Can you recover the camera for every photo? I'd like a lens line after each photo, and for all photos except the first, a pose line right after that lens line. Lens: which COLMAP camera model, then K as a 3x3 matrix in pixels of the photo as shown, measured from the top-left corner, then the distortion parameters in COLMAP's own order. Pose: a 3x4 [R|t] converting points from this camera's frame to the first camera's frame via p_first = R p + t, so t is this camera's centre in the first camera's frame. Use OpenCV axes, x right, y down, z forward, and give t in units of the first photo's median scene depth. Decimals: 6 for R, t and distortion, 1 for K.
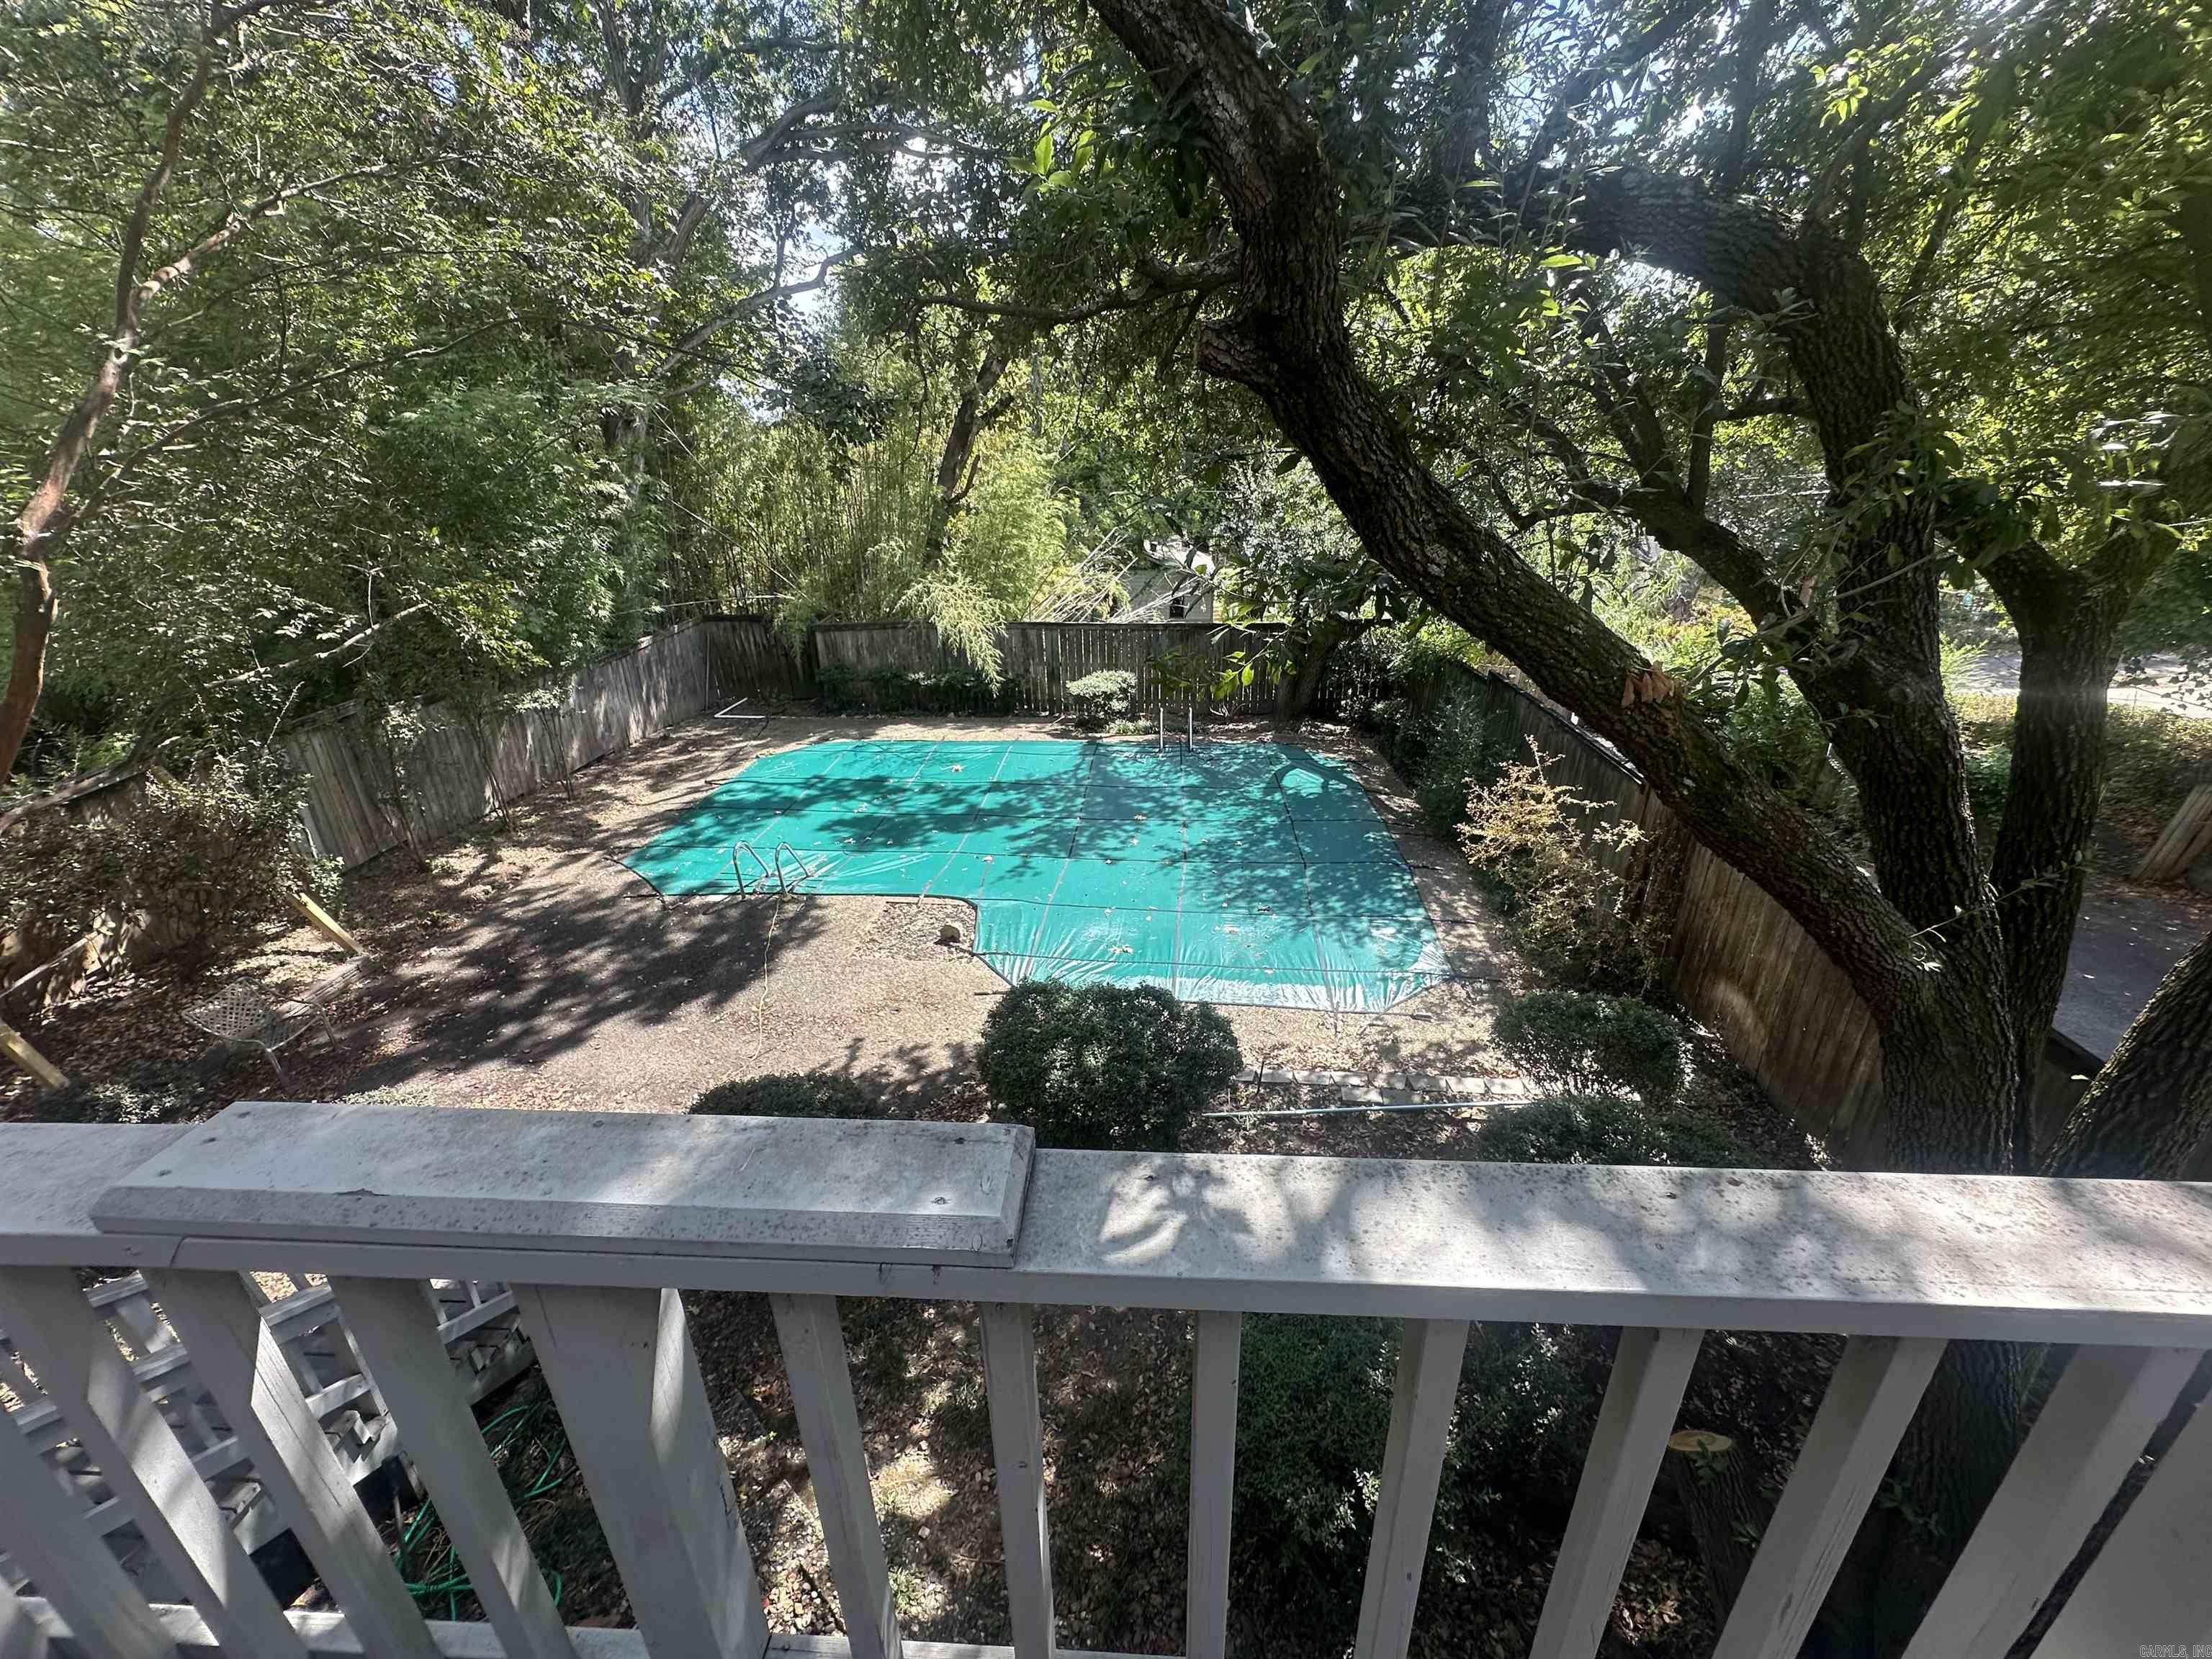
lens RADIAL K [[882.1, 0, 1102.2], [0, 882.1, 831.9], [0, 0, 1]] dist [-0.001000, -0.000123]
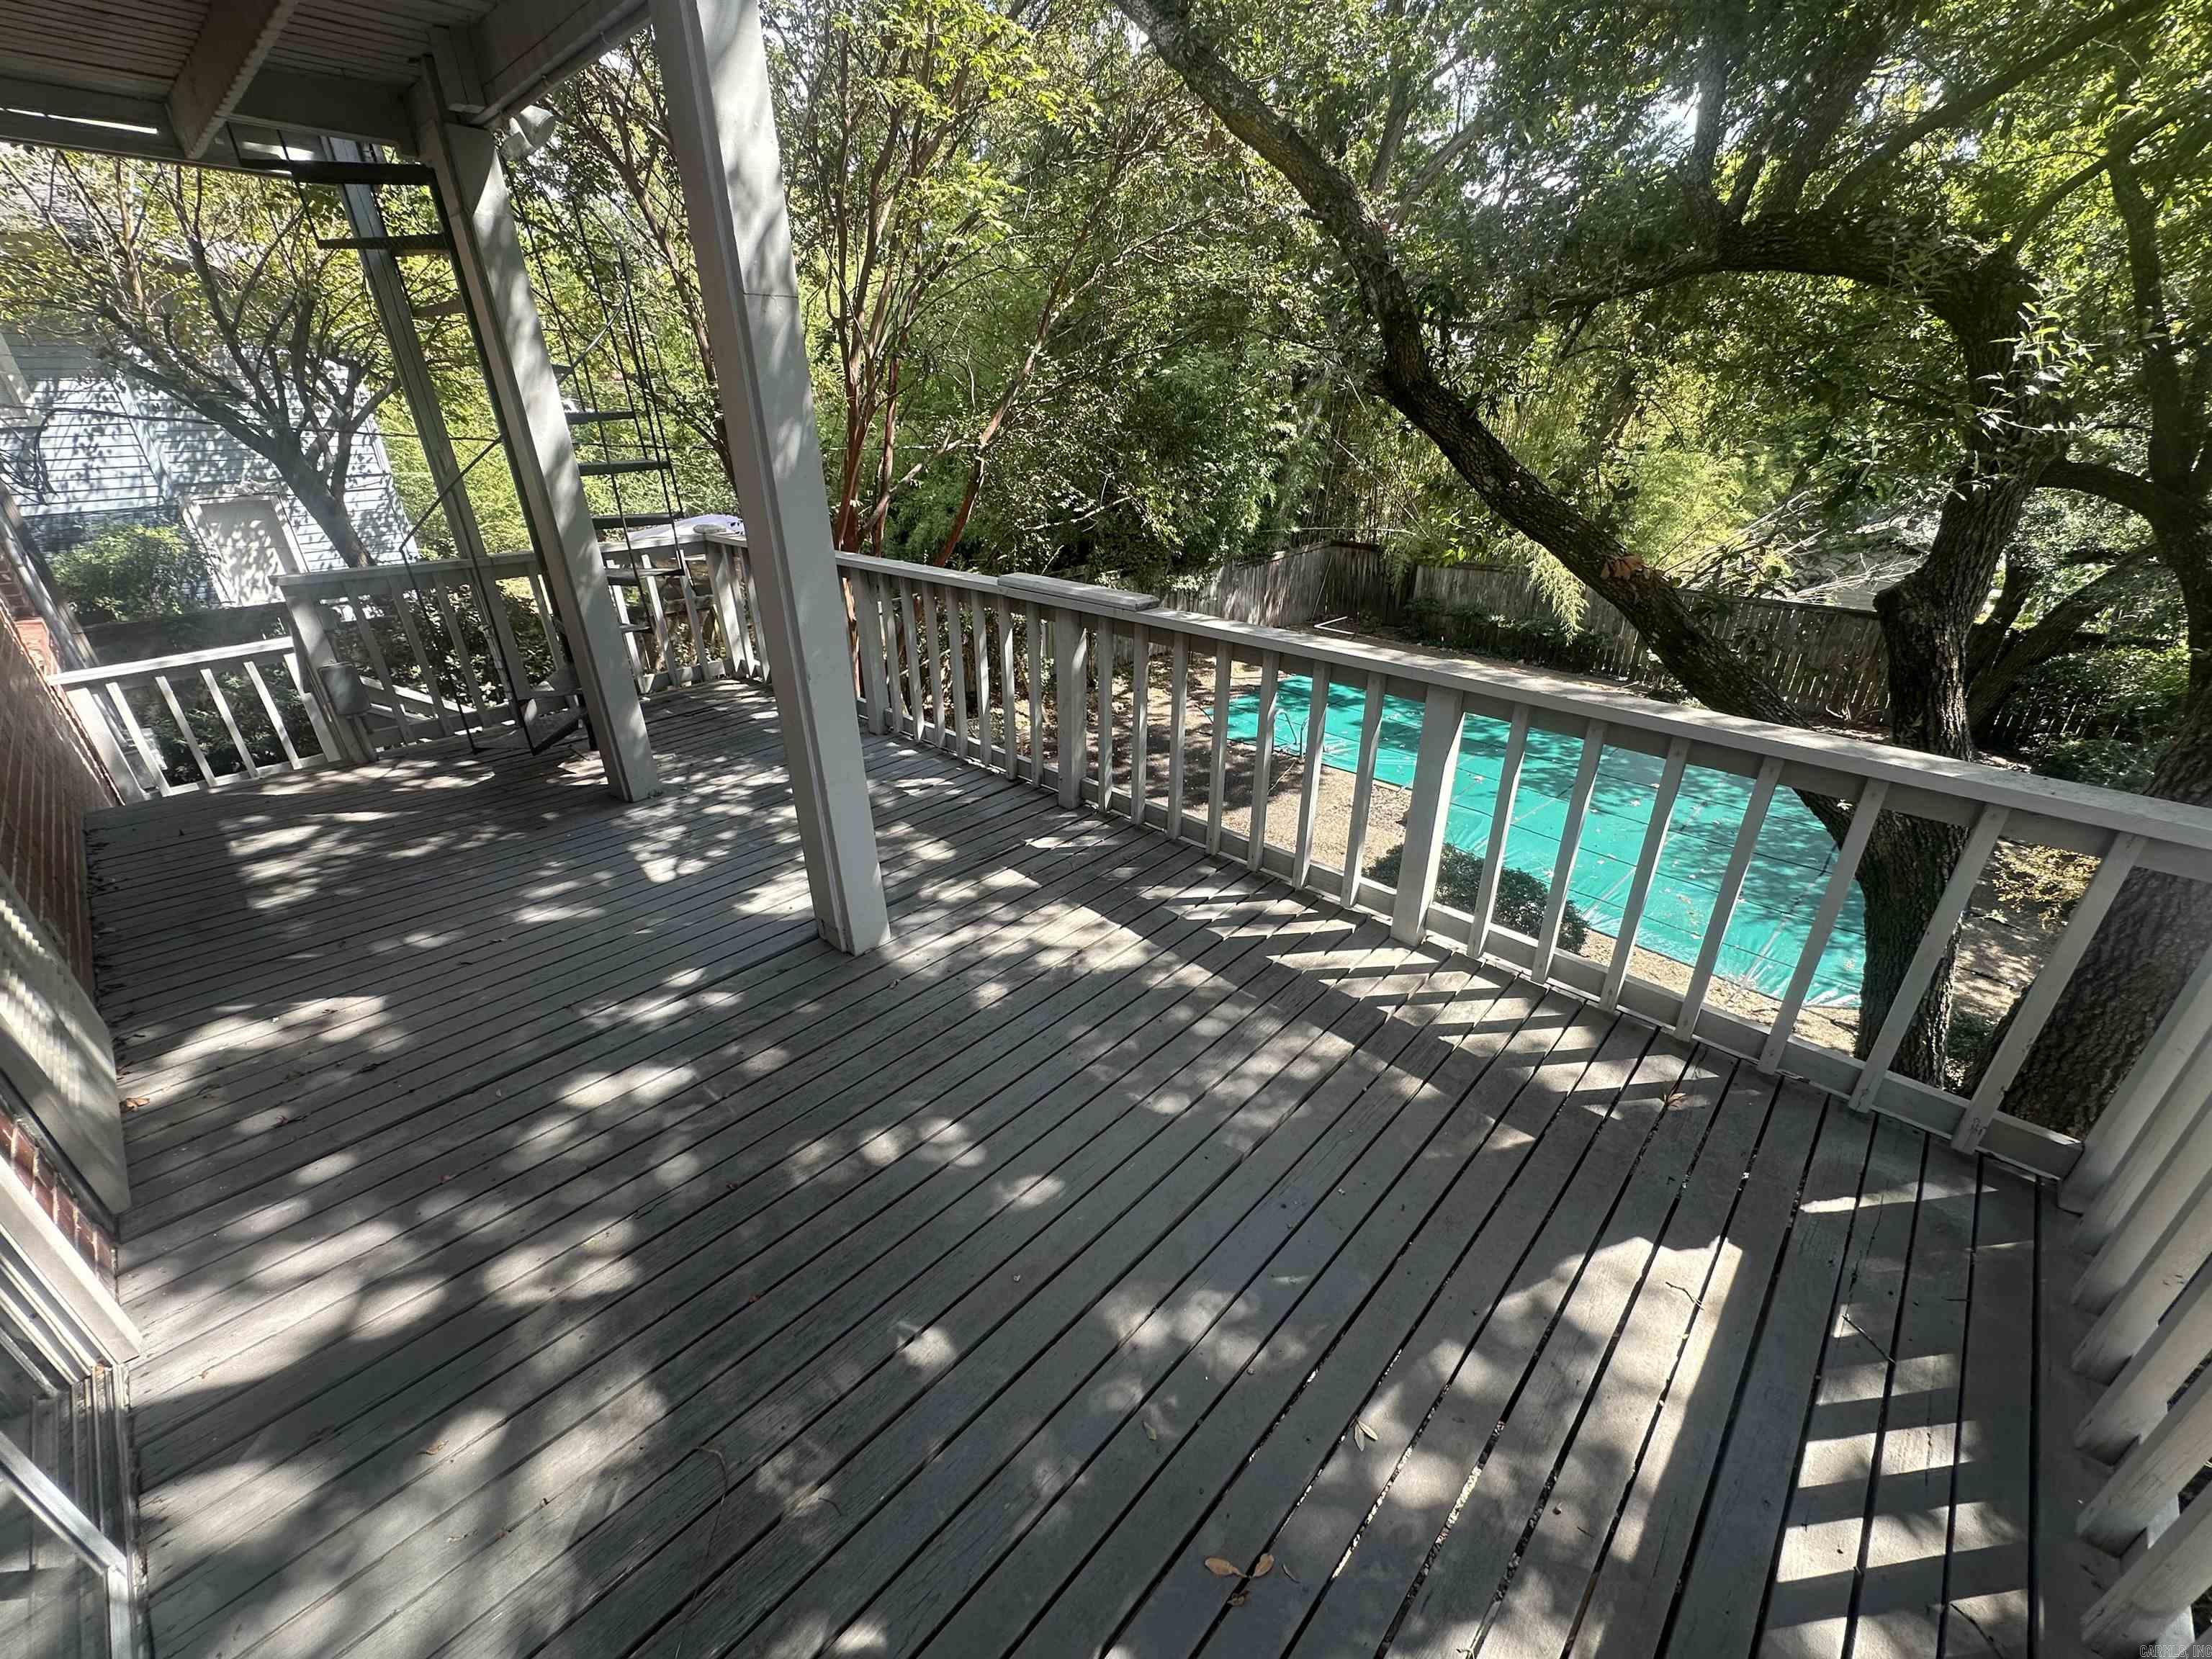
lens RADIAL K [[882.1, 0, 1108.5], [0, 882.1, 832.3], [0, 0, 1]] dist [-0.001000, -0.000123]
pose [[0.765313, 0.293143, -0.573030, 0.149436], [-0.260300, 0.955178, 0.140993, 0.052895], [0.588677, 0.041256, 0.807315, -0.148155]]
